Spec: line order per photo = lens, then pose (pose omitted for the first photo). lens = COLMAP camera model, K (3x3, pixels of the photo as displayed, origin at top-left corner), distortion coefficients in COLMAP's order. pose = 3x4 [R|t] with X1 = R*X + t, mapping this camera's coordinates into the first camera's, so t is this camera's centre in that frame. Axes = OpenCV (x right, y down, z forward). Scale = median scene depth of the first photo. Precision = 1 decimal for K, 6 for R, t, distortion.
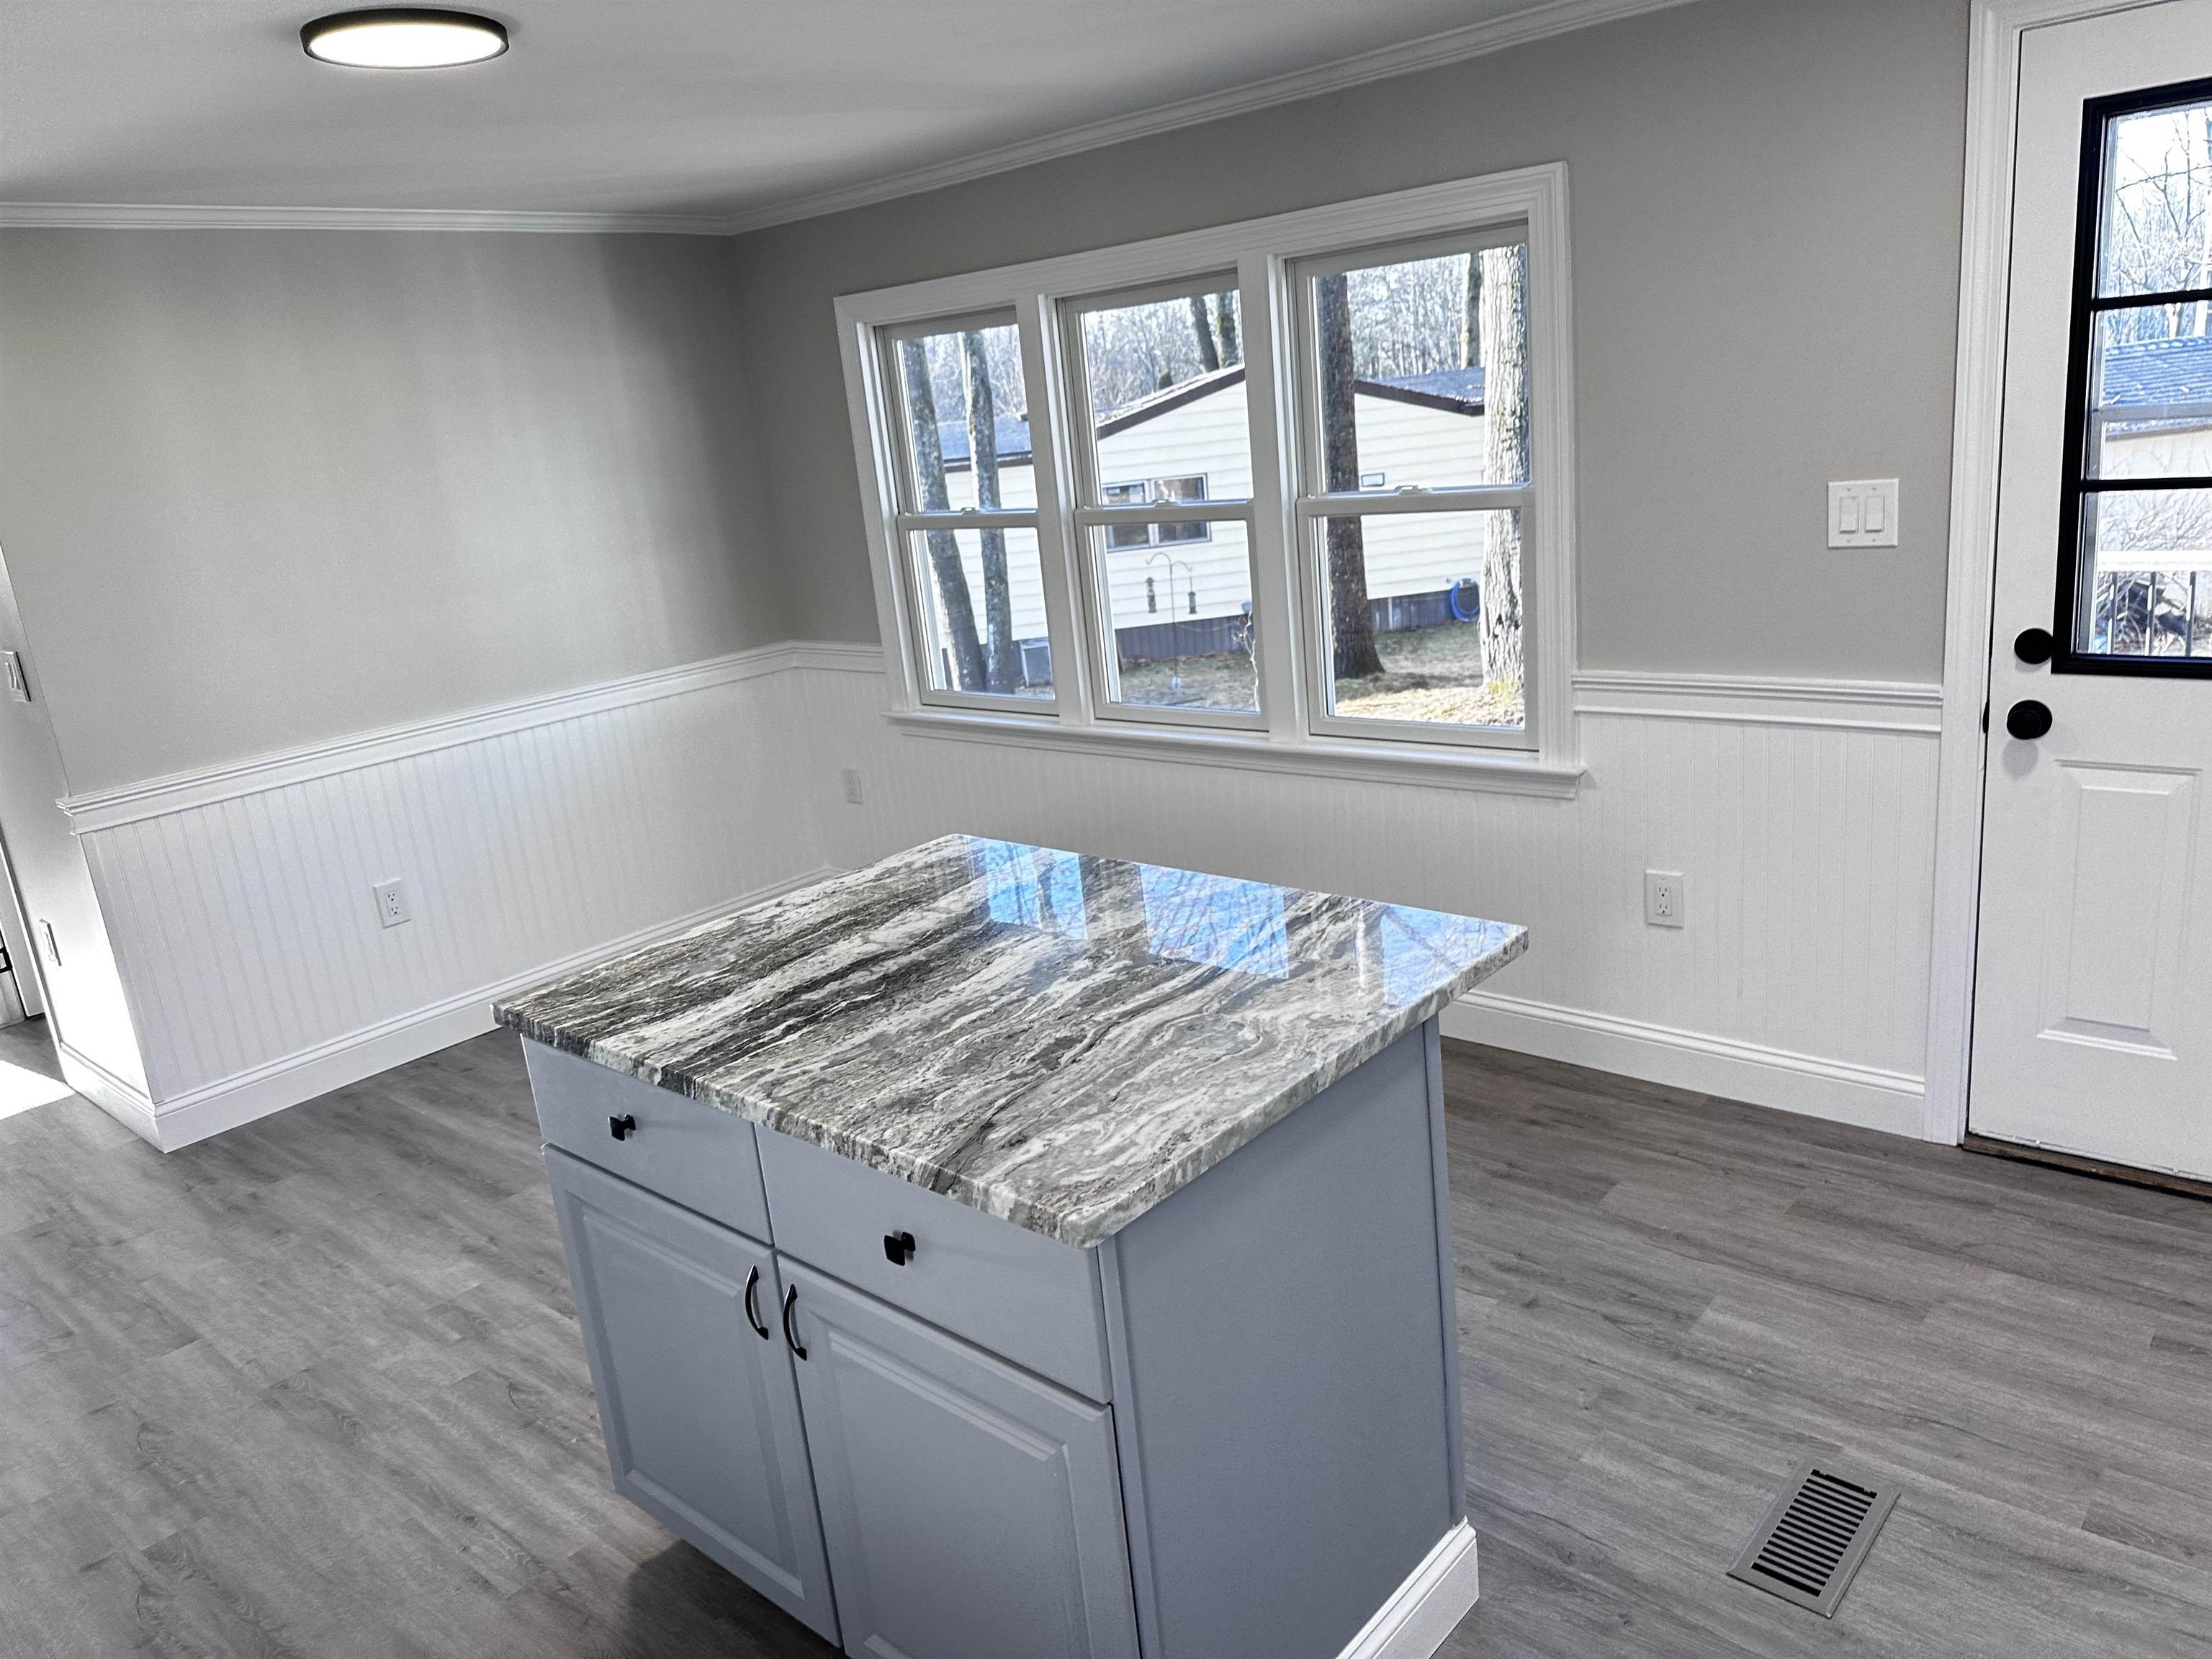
lens RADIAL K [[1544.1, 0, 1076.3], [0, 1544.1, 840.5], [0, 0, 1]] dist [-0.000055, -0.001738]
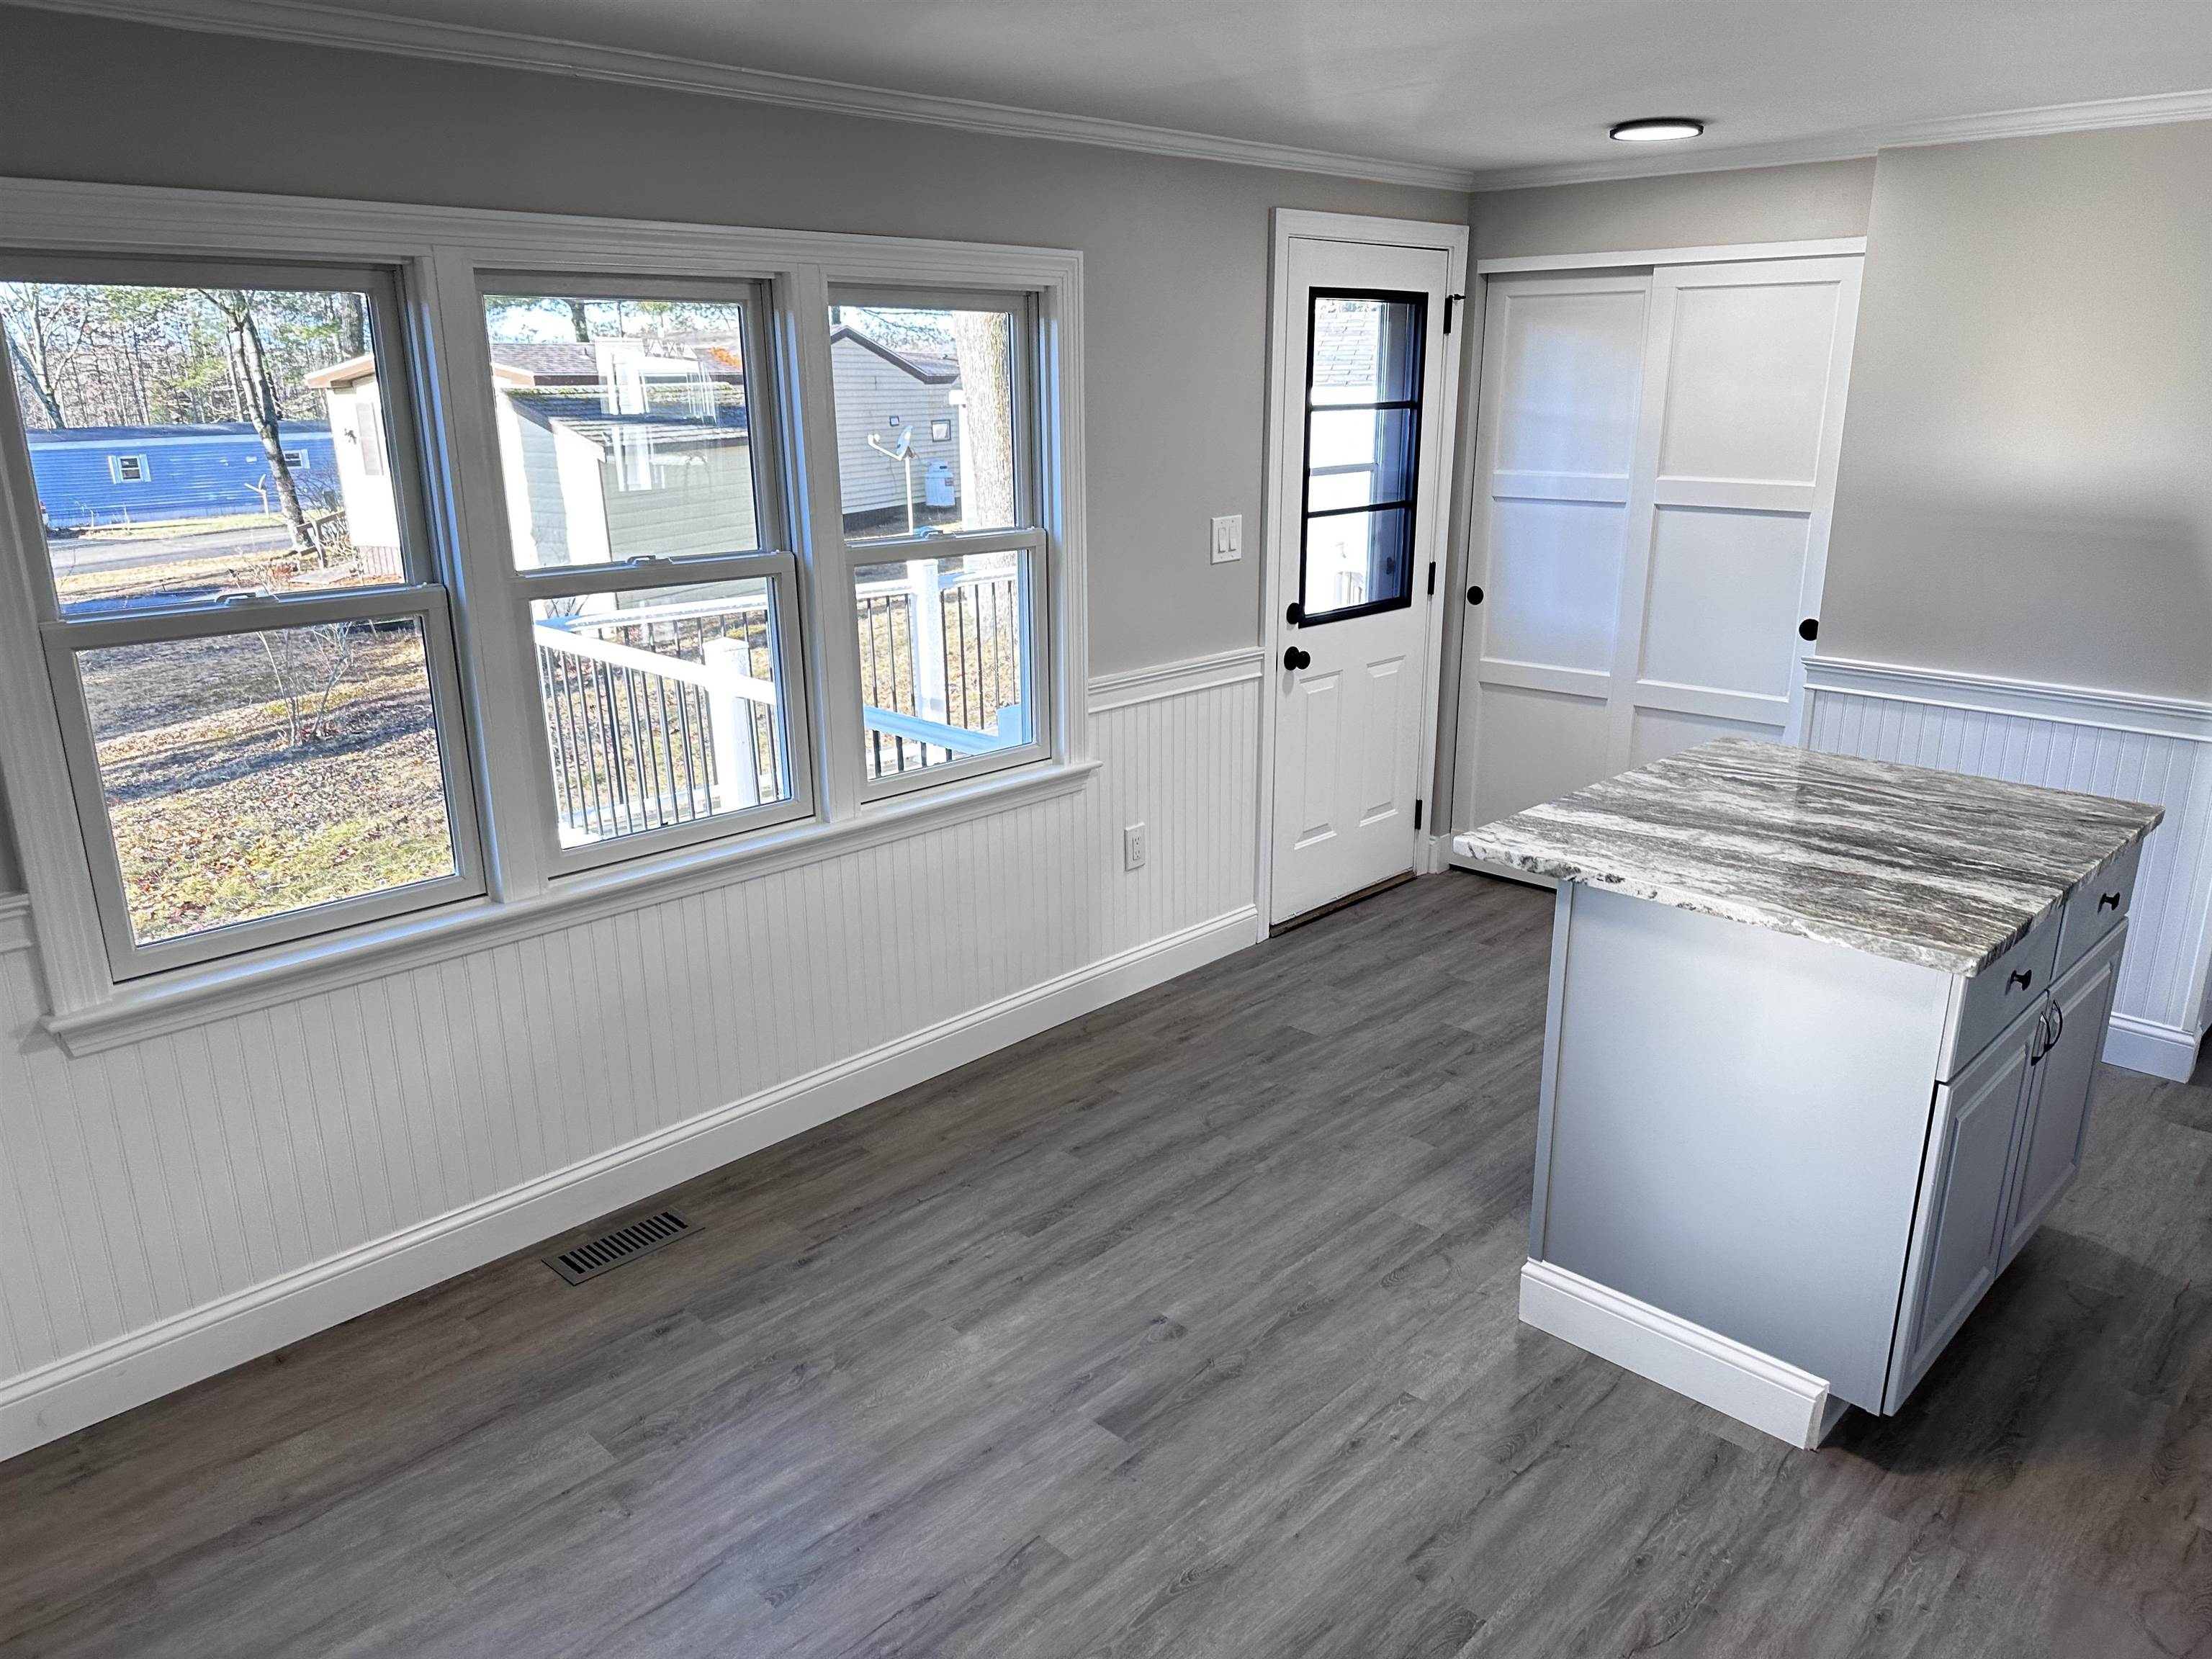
lens RADIAL K [[1585.9, 0, 1089.7], [0, 1585.9, 857.7], [0, 0, 1]] dist [0.035694, -0.038271]
pose [[0.037582, -0.199983, 0.979078, -1.368275], [0.273228, 0.944492, 0.182430, -0.305448], [-0.961215, 0.260655, 0.090137, 1.379471]]
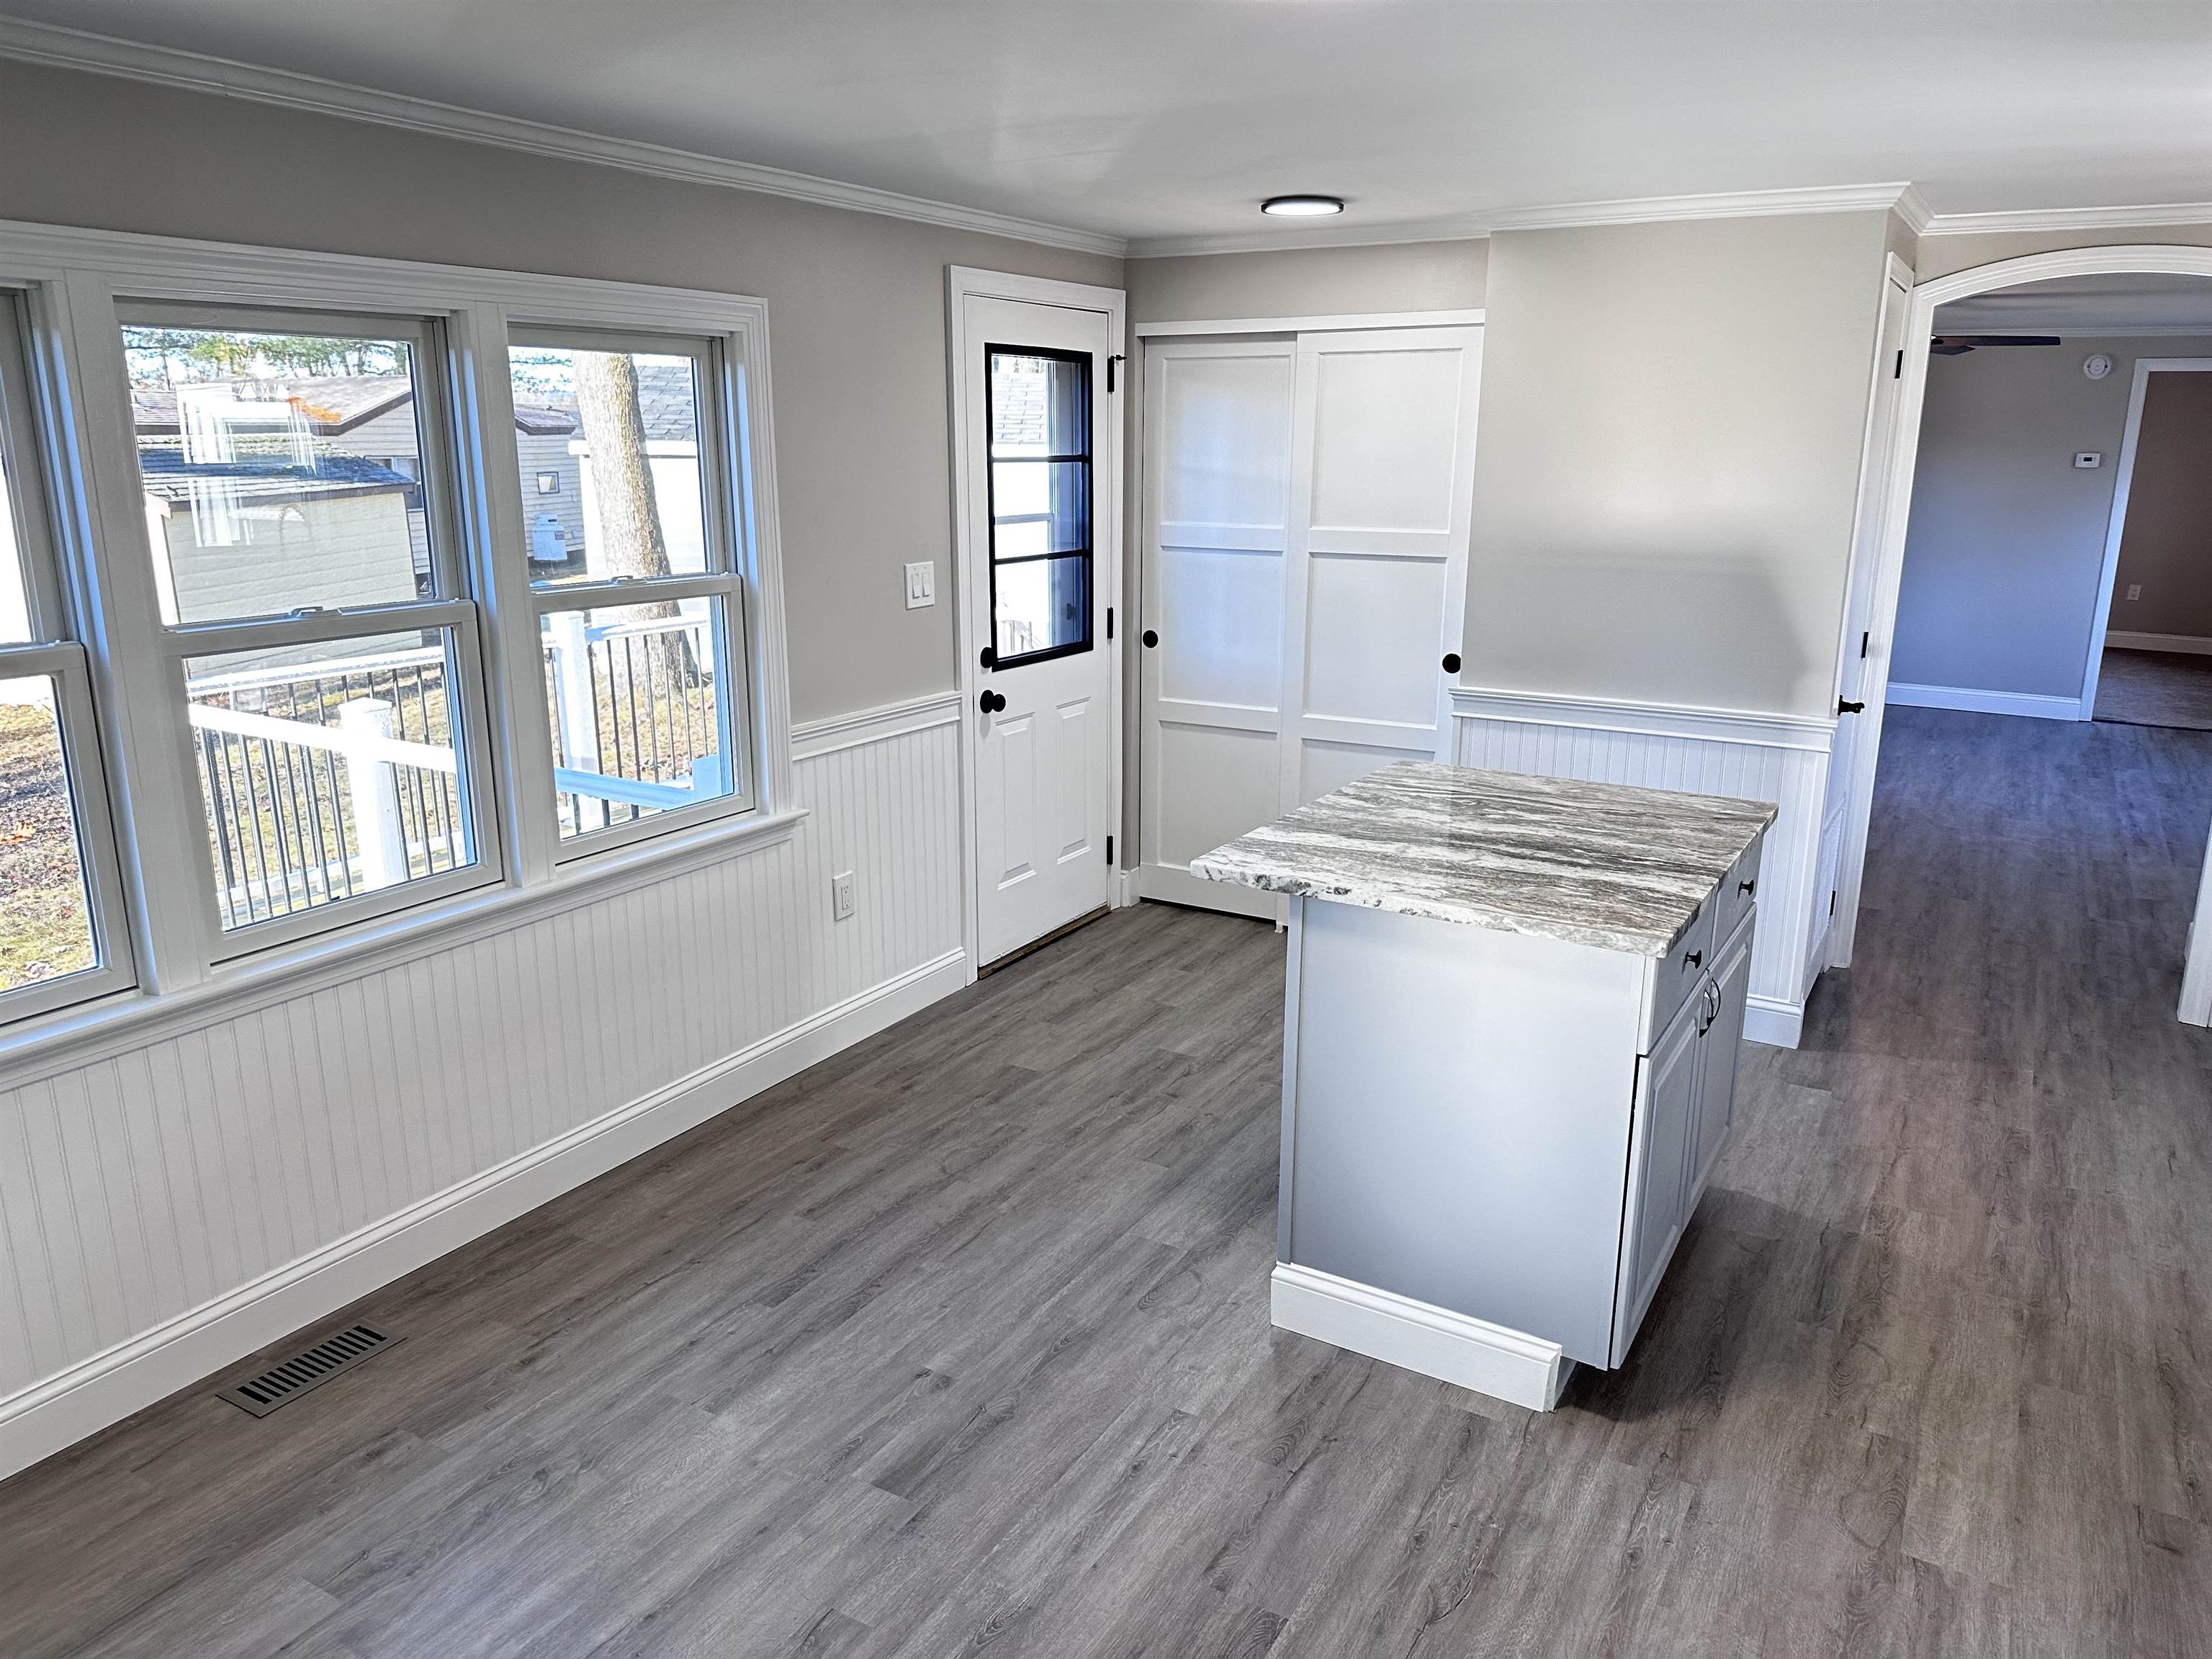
lens RADIAL K [[1591.1, 0, 1106.0], [0, 1591.1, 829.5], [0, 0, 1]] dist [0.034789, -0.039629]
pose [[-0.200067, -0.145073, 0.968982, -1.373465], [0.280588, 0.939072, 0.198529, -0.316169], [-0.938746, 0.311604, -0.147172, 1.461028]]
